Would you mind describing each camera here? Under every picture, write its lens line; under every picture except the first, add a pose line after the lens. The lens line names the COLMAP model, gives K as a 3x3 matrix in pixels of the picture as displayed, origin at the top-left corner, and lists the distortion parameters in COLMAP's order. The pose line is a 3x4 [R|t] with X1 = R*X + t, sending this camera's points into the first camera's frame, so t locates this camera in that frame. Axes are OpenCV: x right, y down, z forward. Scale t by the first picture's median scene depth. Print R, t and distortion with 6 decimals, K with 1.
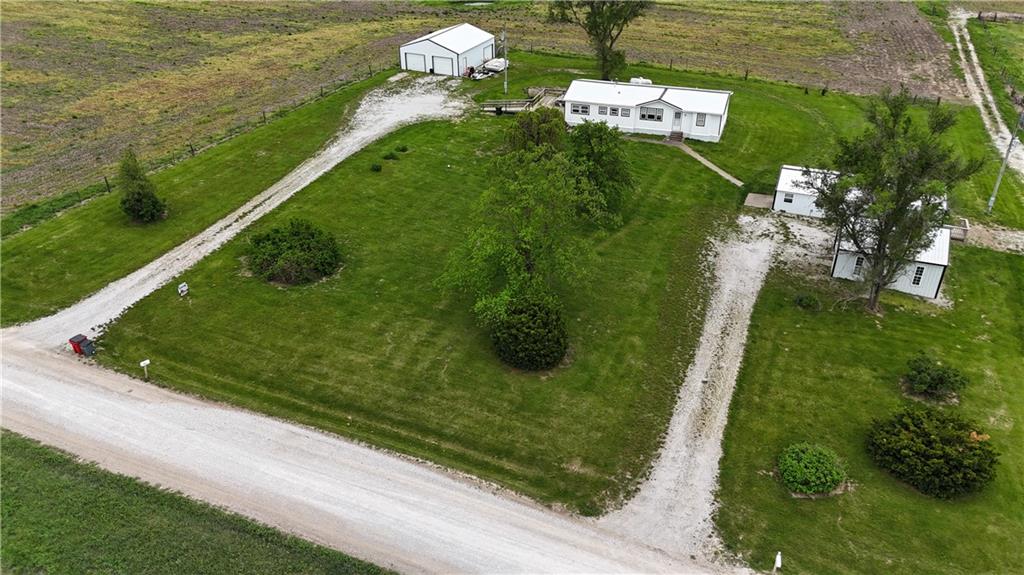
lens RADIAL K [[761.2, 0, 520.7], [0, 761.2, 281.2], [0, 0, 1]] dist [0.072813, -0.065894]
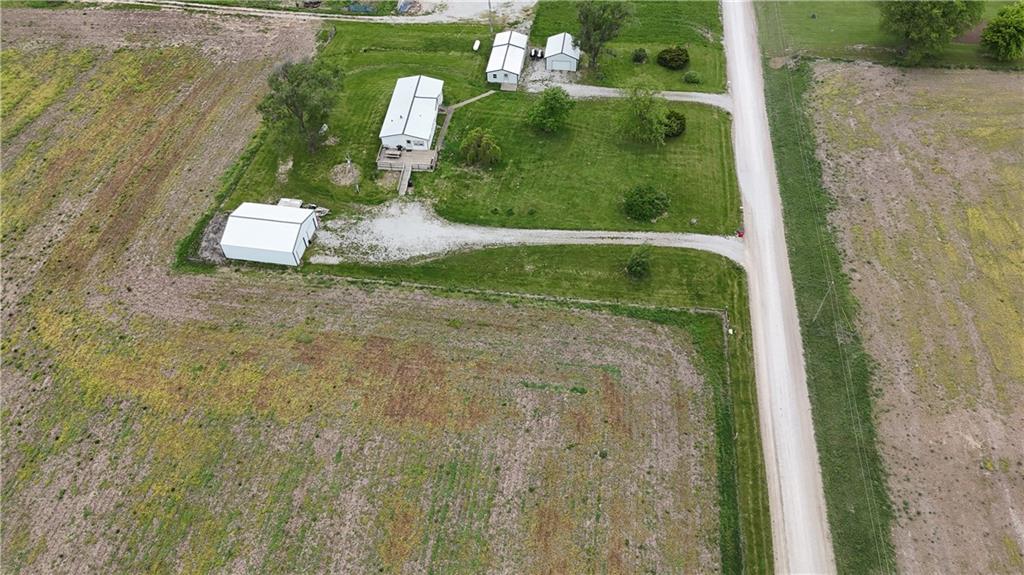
lens RADIAL K [[761.2, 0, 517.5], [0, 761.2, 291.8], [0, 0, 1]] dist [0.072813, -0.065894]
pose [[-0.245567, -0.730657, 0.637054, -1.223015], [0.492932, 0.471748, 0.731075, -1.156122], [-0.834694, 0.493552, 0.244319, 0.634490]]
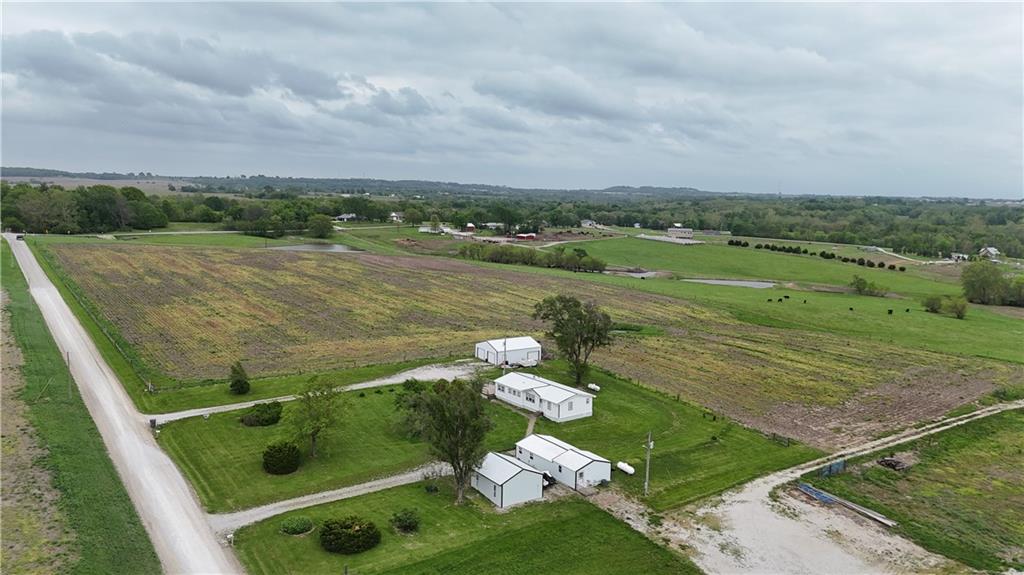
lens RADIAL K [[761.2, 0, 516.1], [0, 761.2, 282.4], [0, 0, 1]] dist [0.072813, -0.065894]
pose [[0.839761, 0.088643, -0.535672, 0.947936], [-0.293652, 0.903990, -0.310759, 0.058457], [0.456695, 0.418265, 0.785165, -0.321664]]
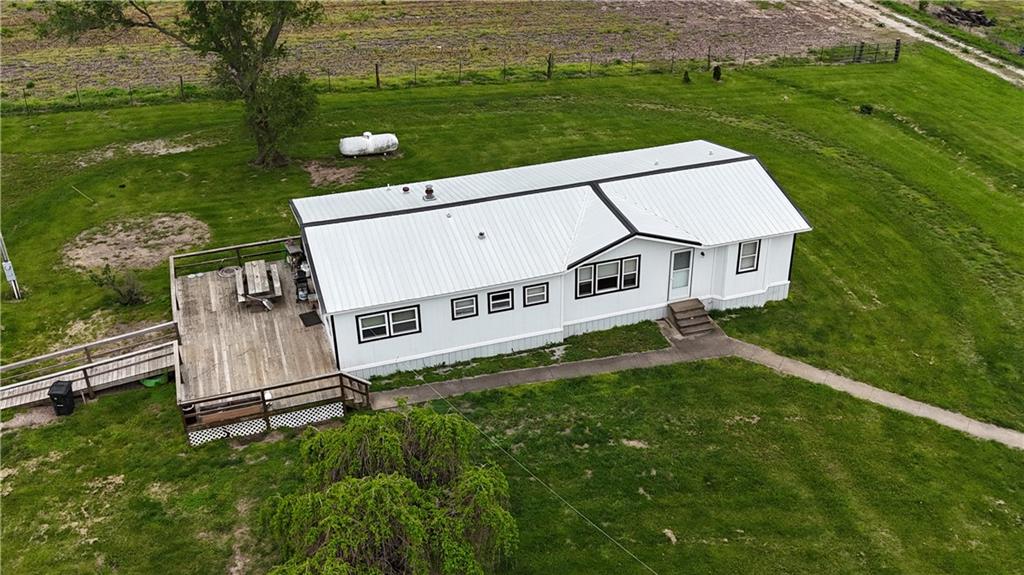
lens RADIAL K [[1012.9, 0, 518.8], [0, 1012.9, 288.4], [0, 0, 1]] dist [0.046447, 0.000000]
pose [[0.798103, -0.319315, 0.510949, -0.079705], [0.312222, 0.944459, 0.102543, -0.267855], [-0.515314, 0.077689, 0.853473, 0.650201]]
